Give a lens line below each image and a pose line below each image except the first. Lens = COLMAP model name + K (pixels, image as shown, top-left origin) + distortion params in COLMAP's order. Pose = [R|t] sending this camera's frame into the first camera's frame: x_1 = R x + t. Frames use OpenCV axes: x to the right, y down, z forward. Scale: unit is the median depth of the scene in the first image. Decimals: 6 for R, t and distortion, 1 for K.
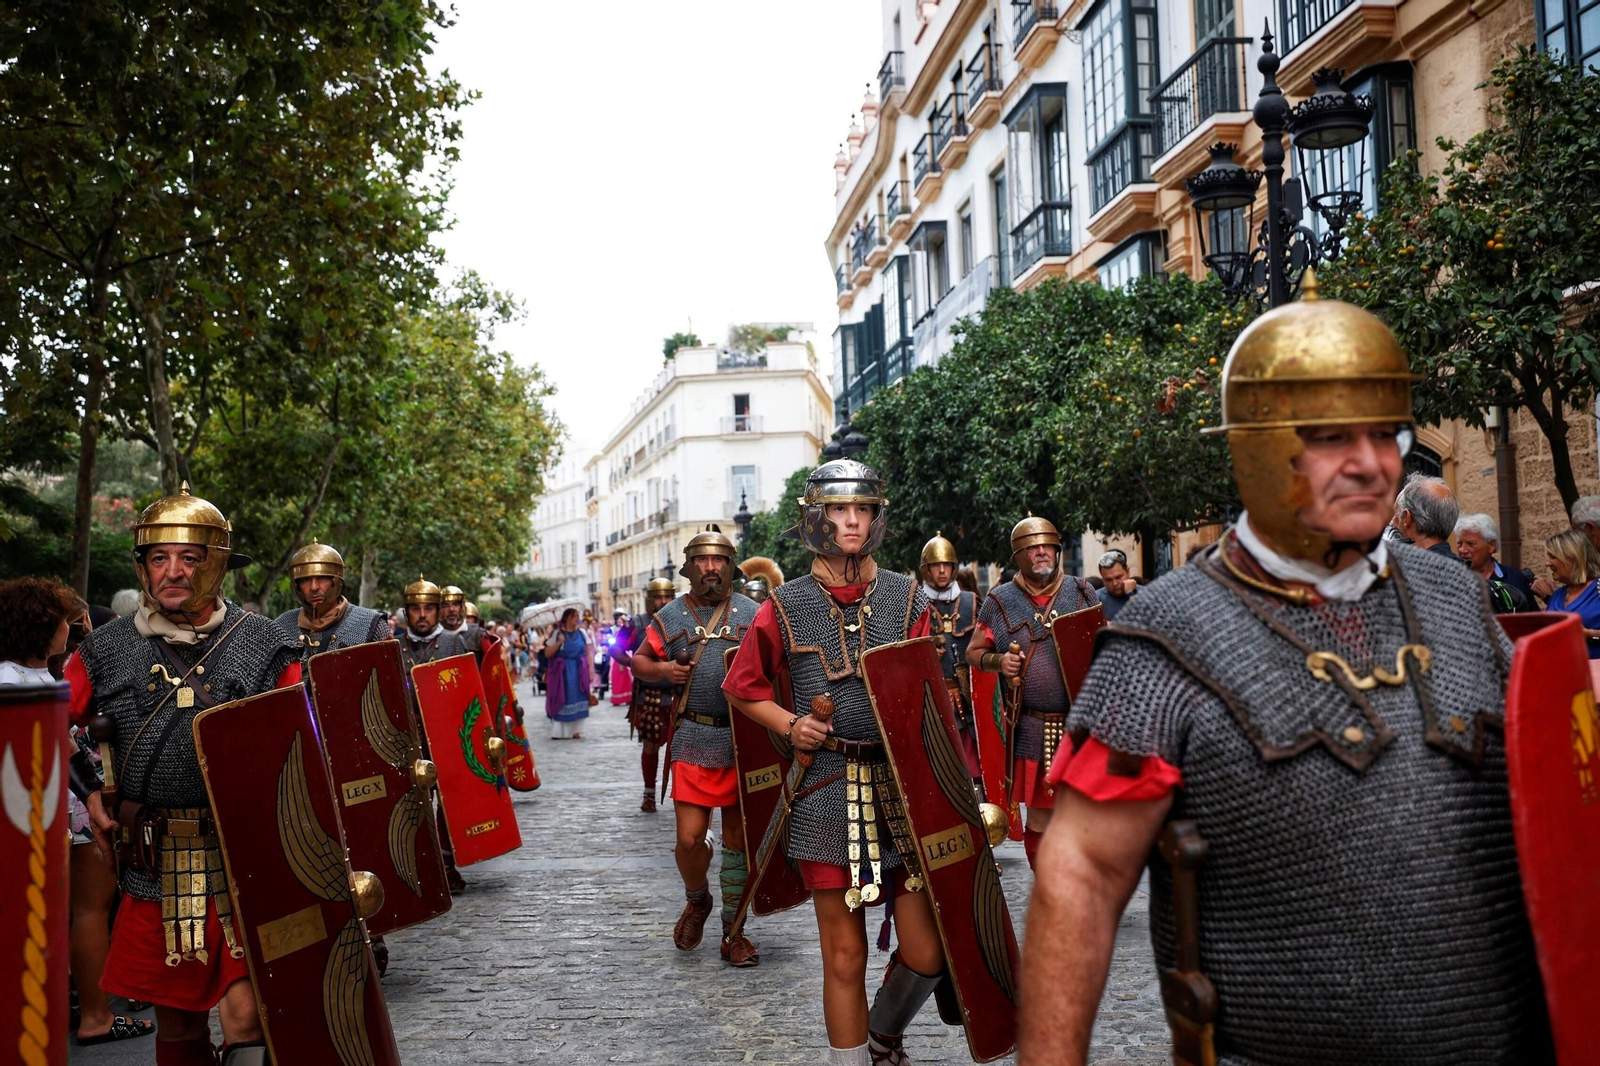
lens RADIAL K [[1575.6, 0, 801.8], [0, 1575.6, 529.3], [0, 0, 1]] dist [0.011769, 0.000000]
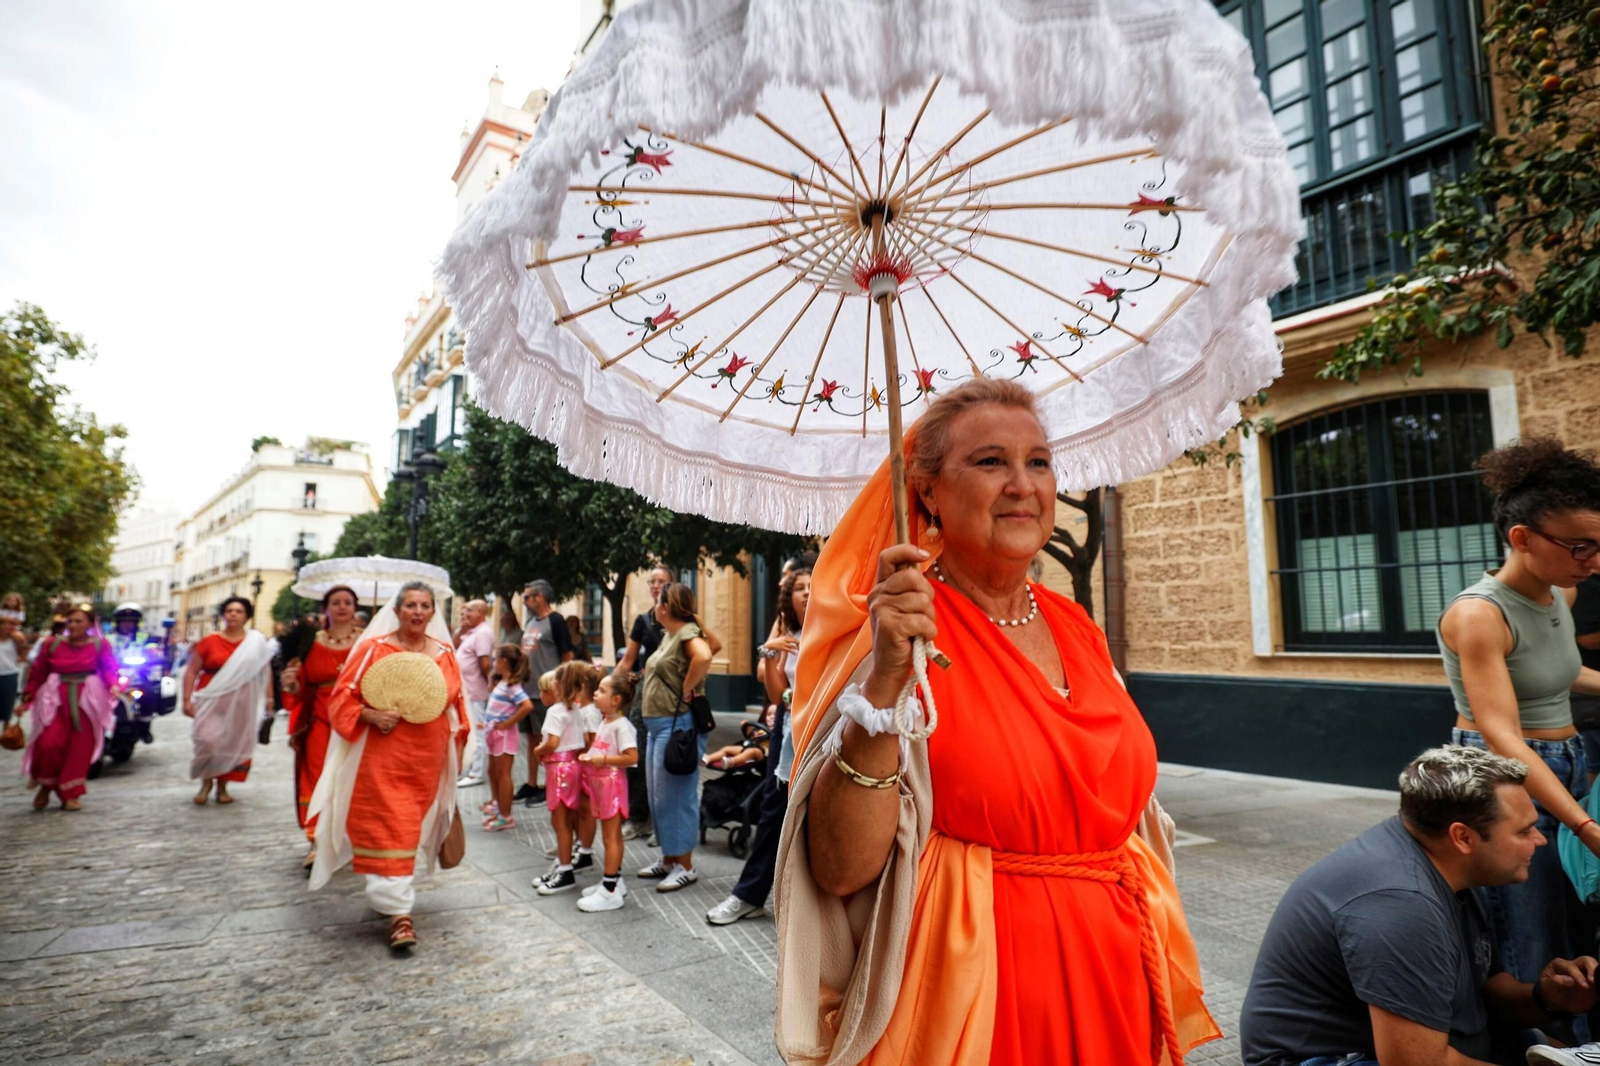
lens RADIAL K [[855.9, 0, 799.9], [0, 855.9, 535.5], [0, 0, 1]] dist [0.006405, 0.000074]
pose [[0.882092, 0.093631, 0.461679, -0.005445], [-0.057487, 0.994119, -0.091778, 0.021496], [-0.467557, 0.054416, 0.882286, 0.305916]]
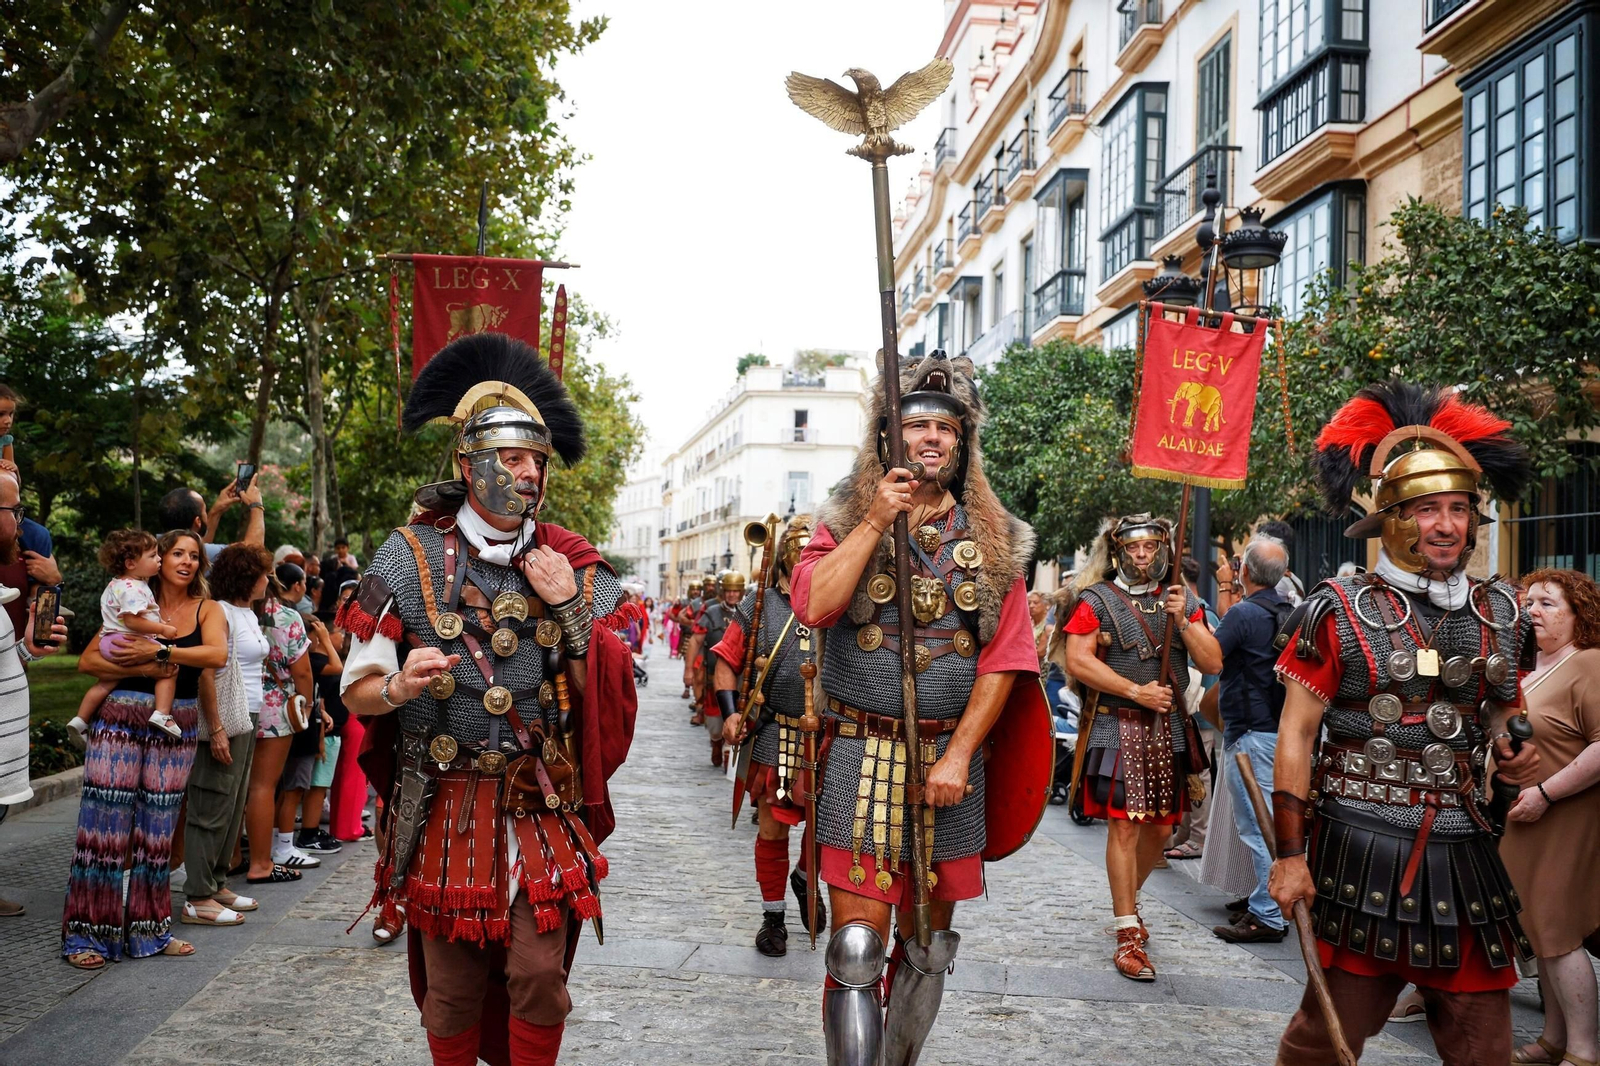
lens RADIAL K [[1382.1, 0, 799.5], [0, 1382.1, 536.5], [0, 0, 1]] dist [0.007236, -0.000043]
pose [[0.996929, 0.069723, -0.035640, 0.008384], [-0.069476, 0.997550, 0.008146, -0.003334], [0.036121, -0.005645, 0.999331, -0.036220]]
